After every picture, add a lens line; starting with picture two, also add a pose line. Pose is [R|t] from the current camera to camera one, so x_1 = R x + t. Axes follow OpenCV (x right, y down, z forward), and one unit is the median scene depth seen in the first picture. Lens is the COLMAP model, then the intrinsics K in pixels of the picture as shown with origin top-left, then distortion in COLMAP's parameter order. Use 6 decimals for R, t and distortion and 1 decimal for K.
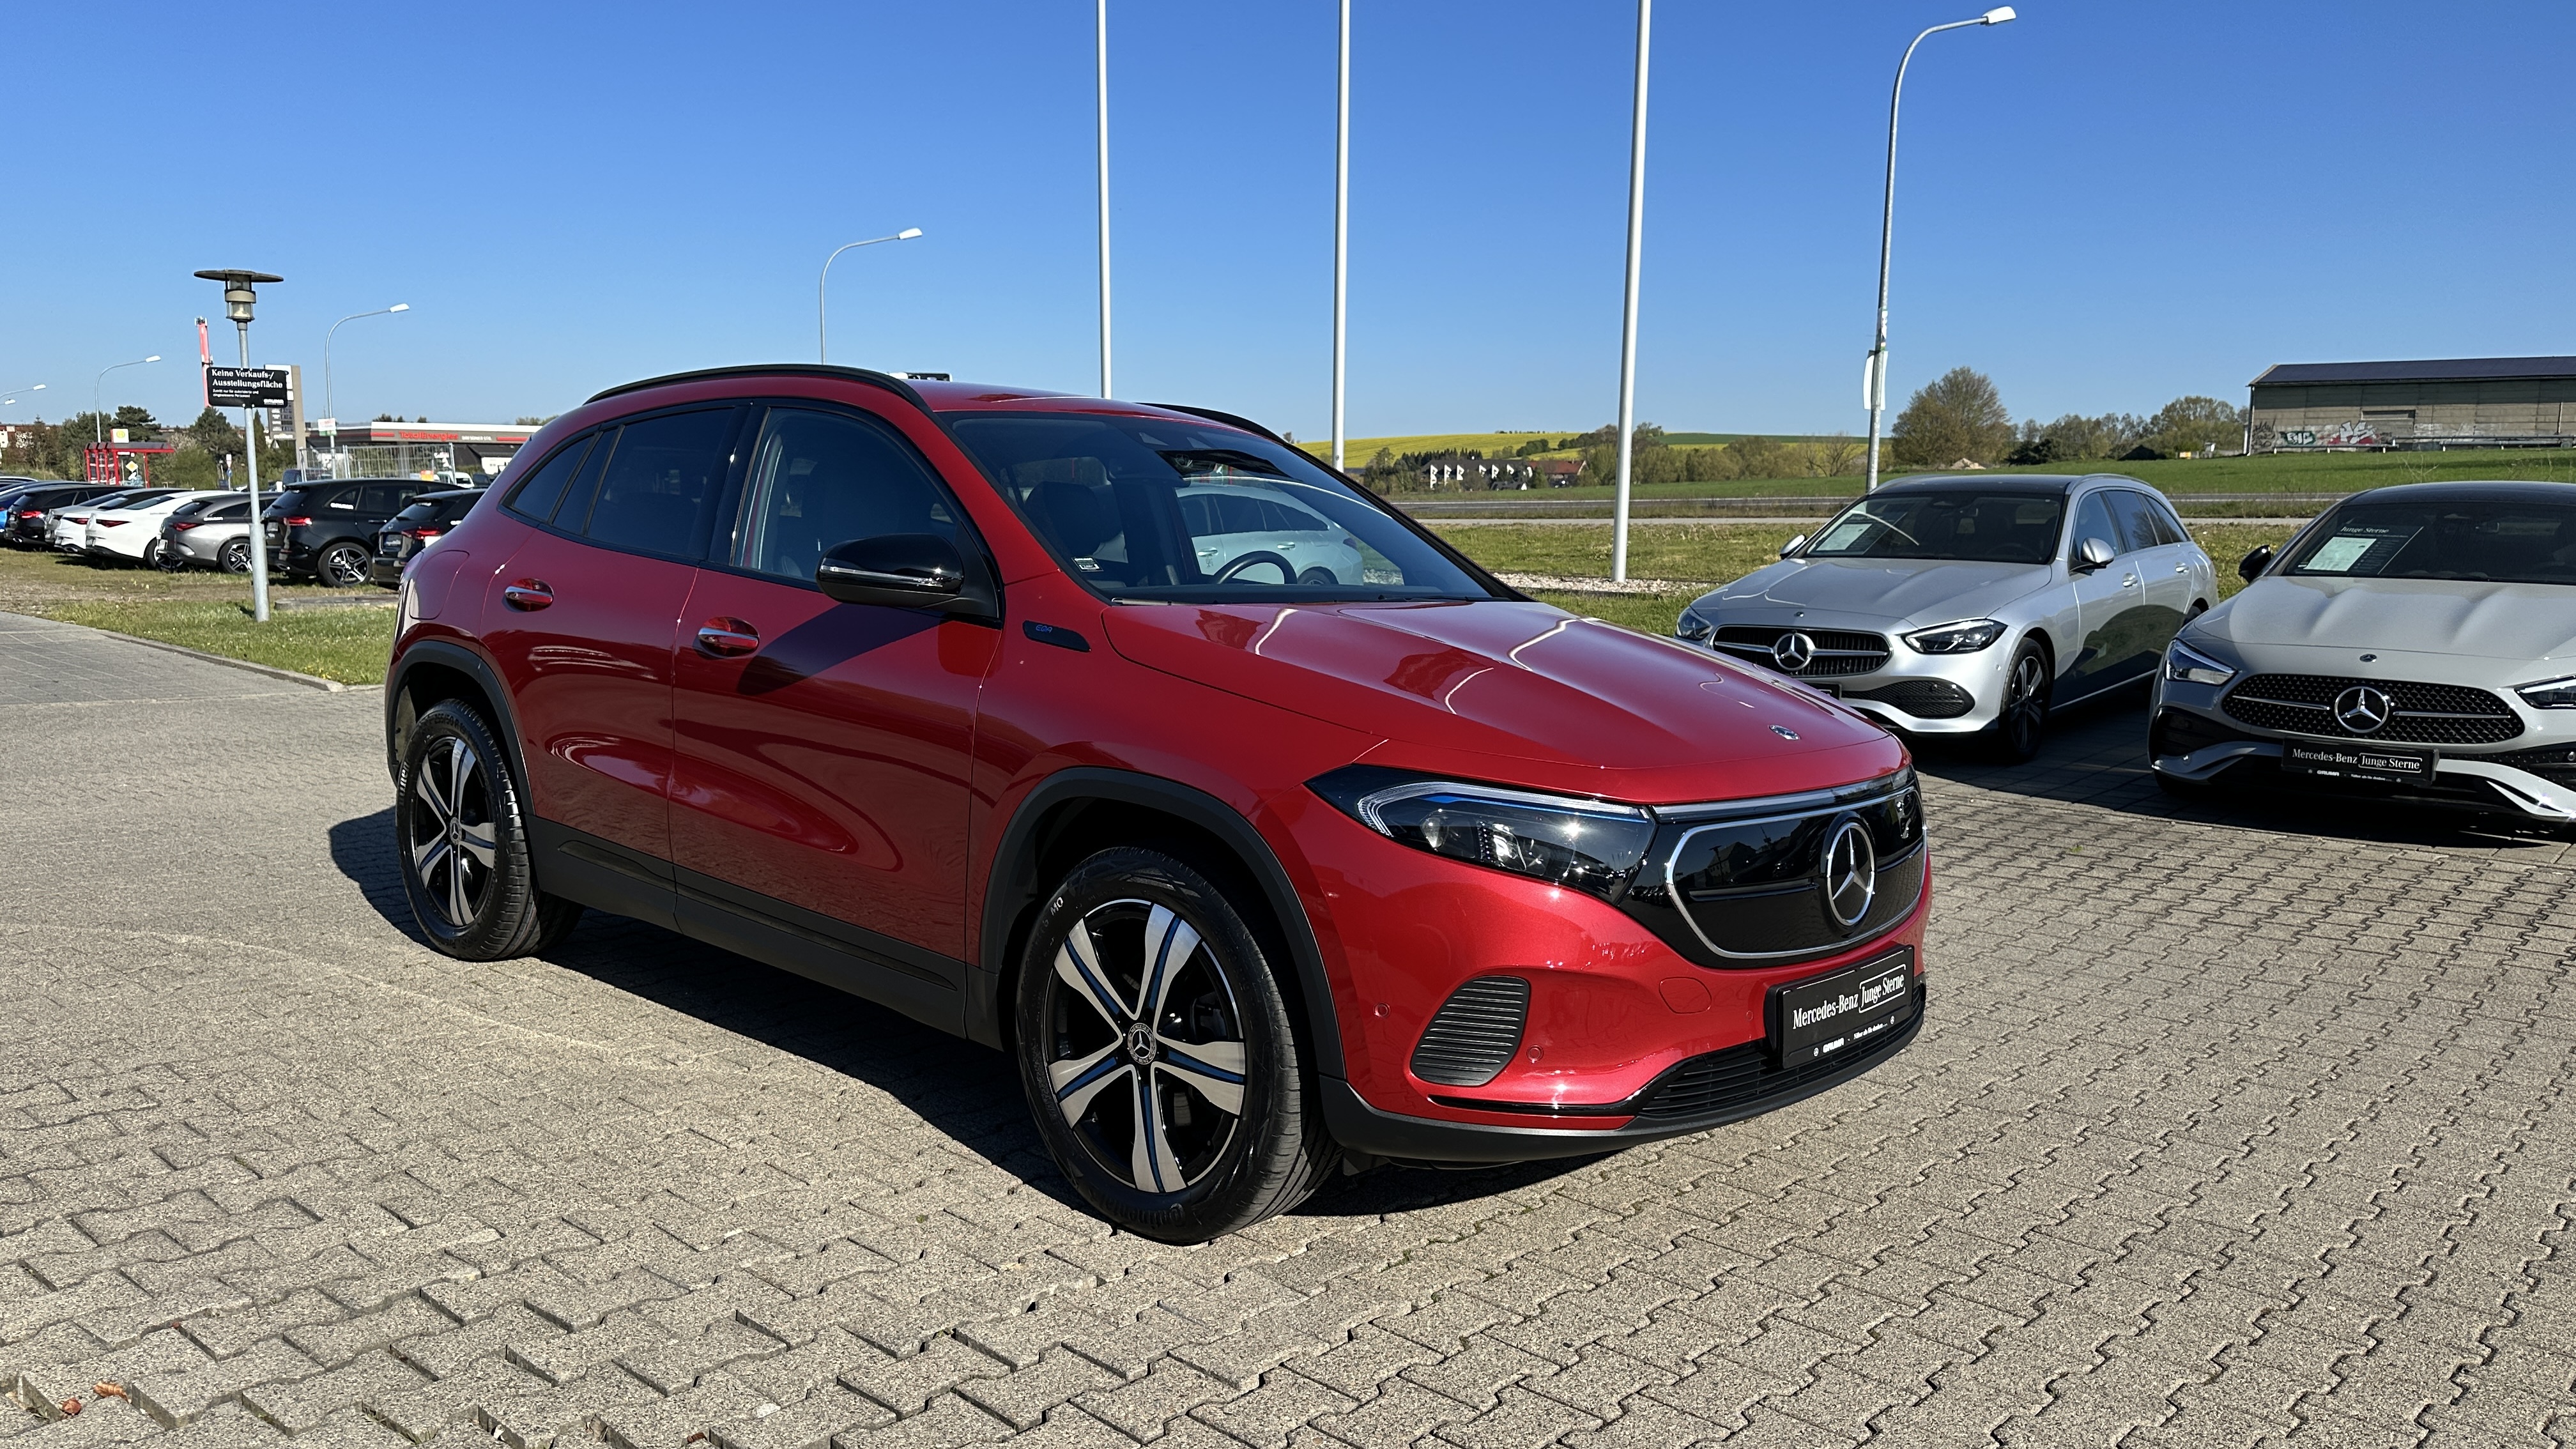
lens RADIAL K [[1825.2, 0, 1354.1], [0, 1825.2, 681.8], [0, 0, 1]] dist [-0.002609, -0.018568]
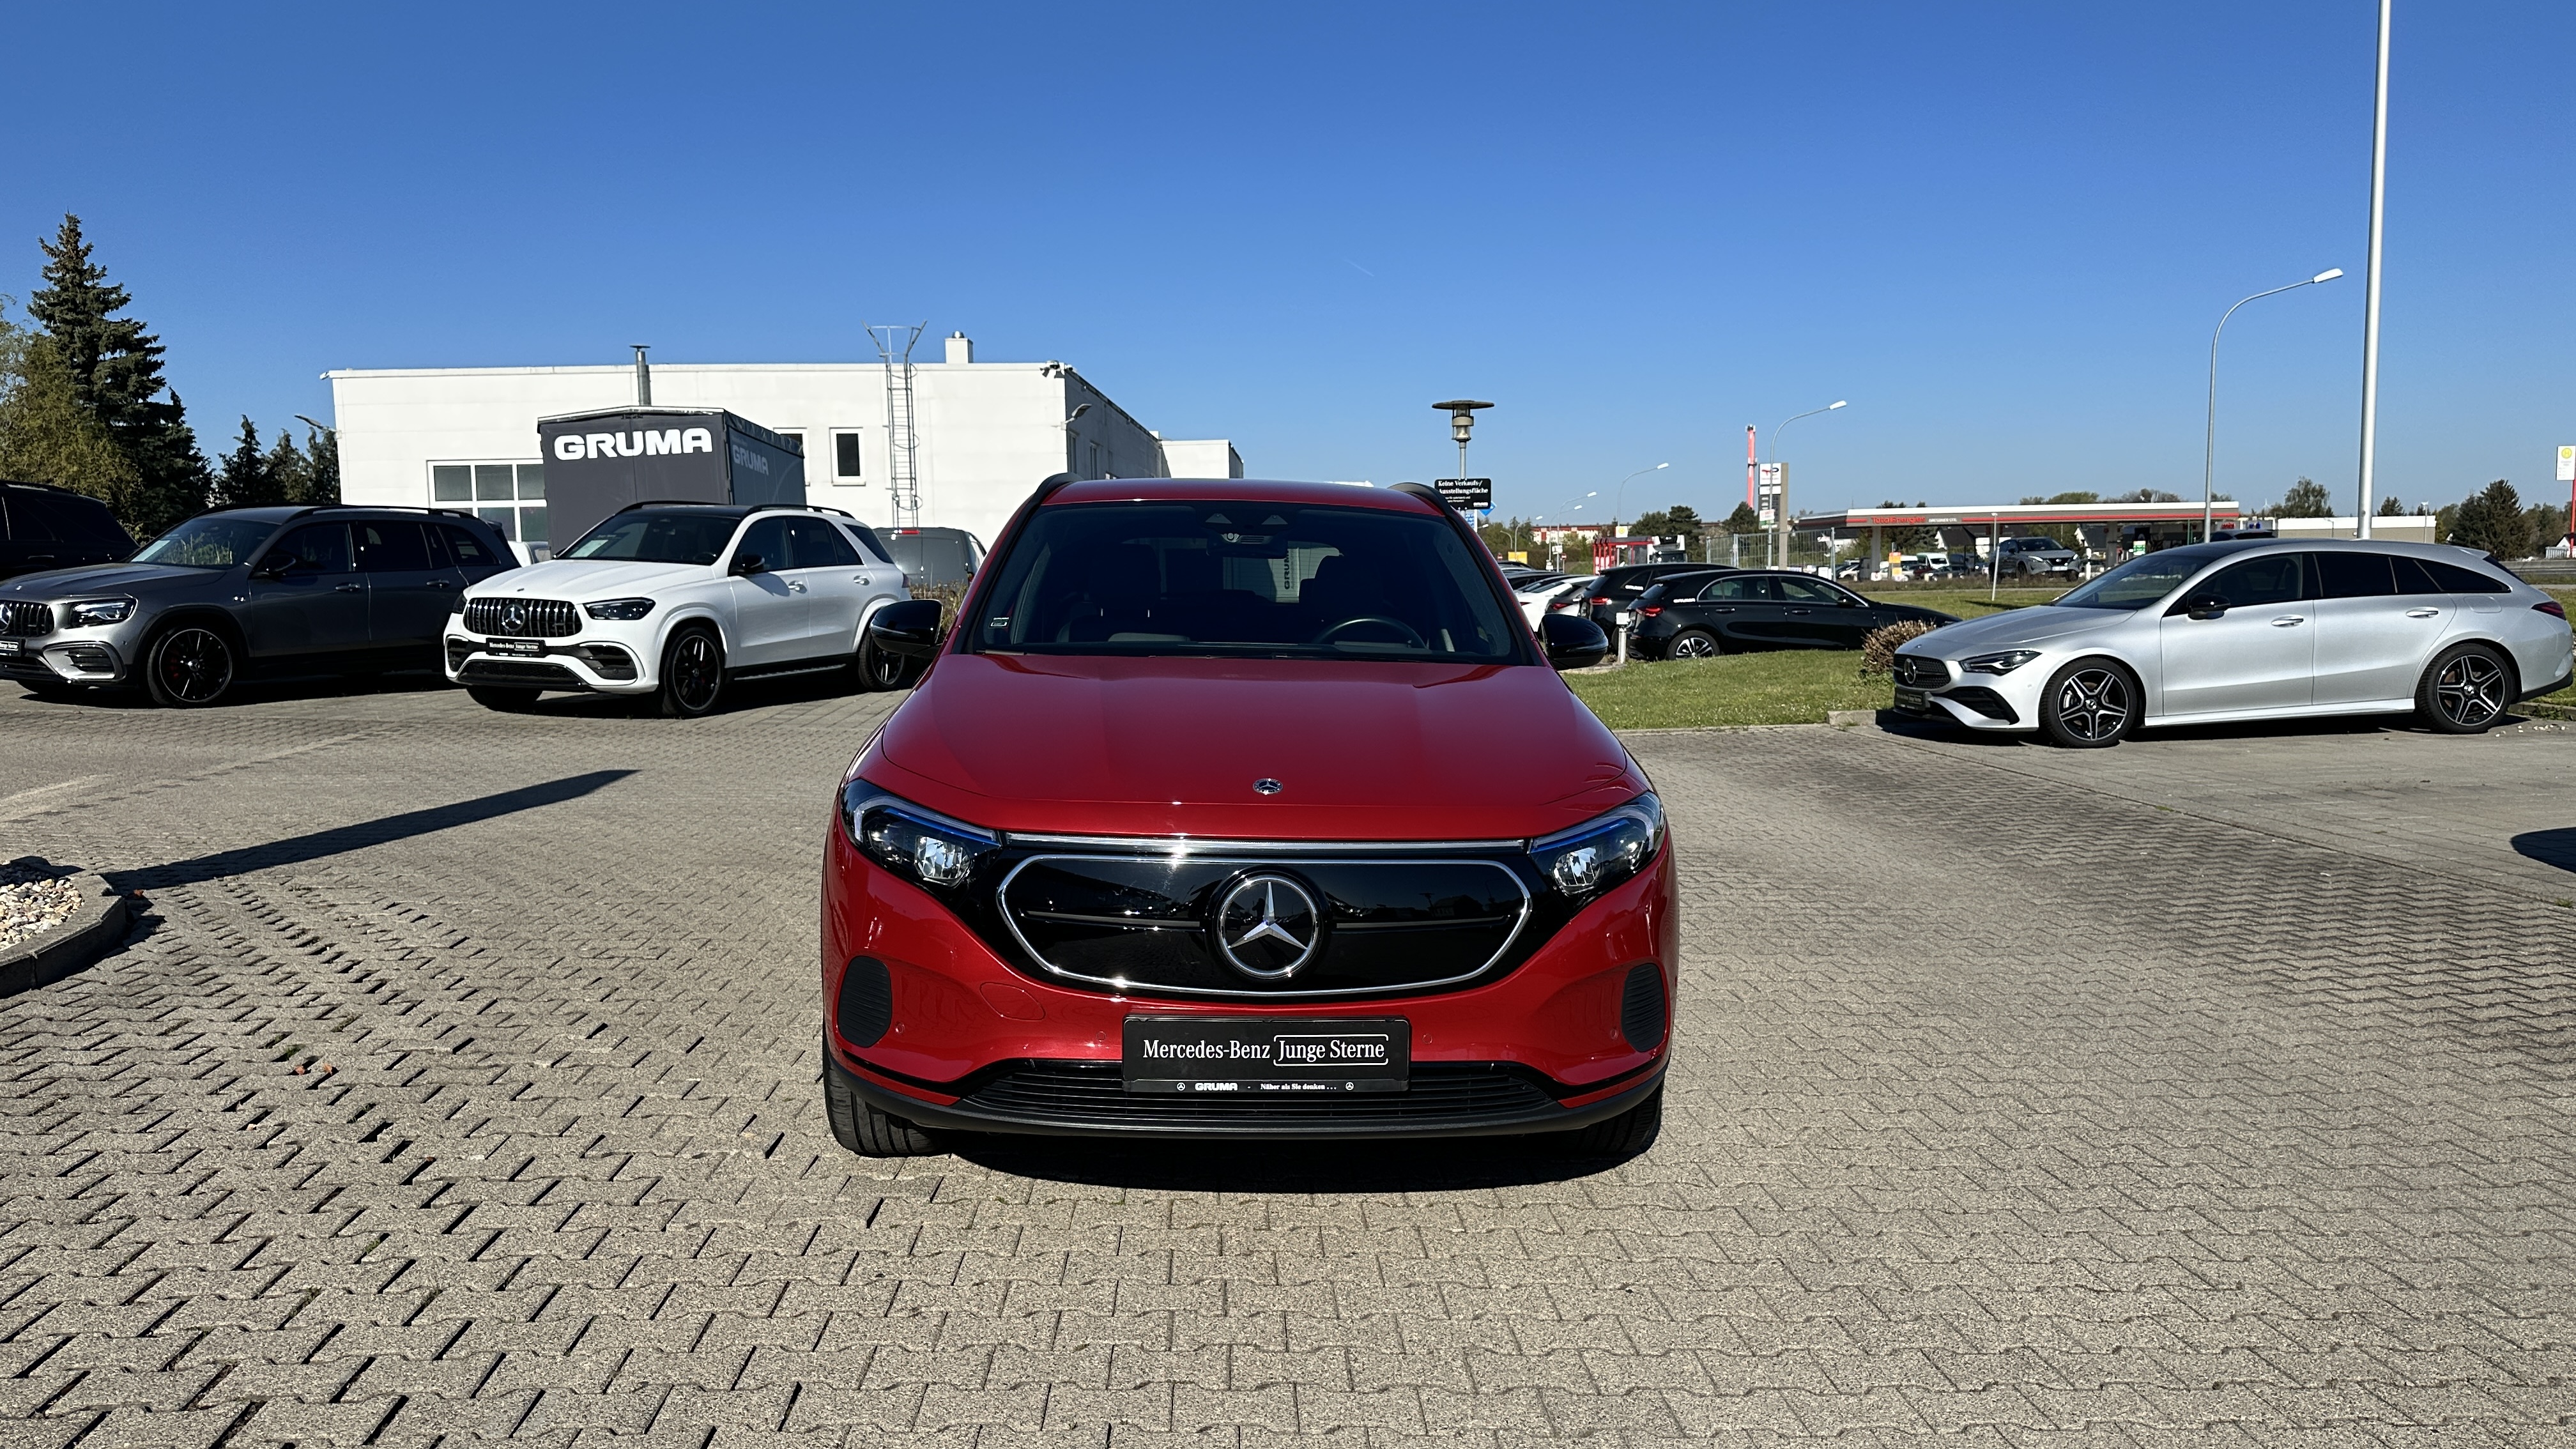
lens RADIAL K [[1825.2, 0, 1305.1], [0, 1825.2, 699.7], [0, 0, 1]] dist [-0.002609, -0.018568]
pose [[0.694687, 0.022563, -0.718958, 0.211637], [-0.045186, 0.998903, -0.012312, -0.001745], [0.717891, 0.041040, 0.694944, 0.063857]]
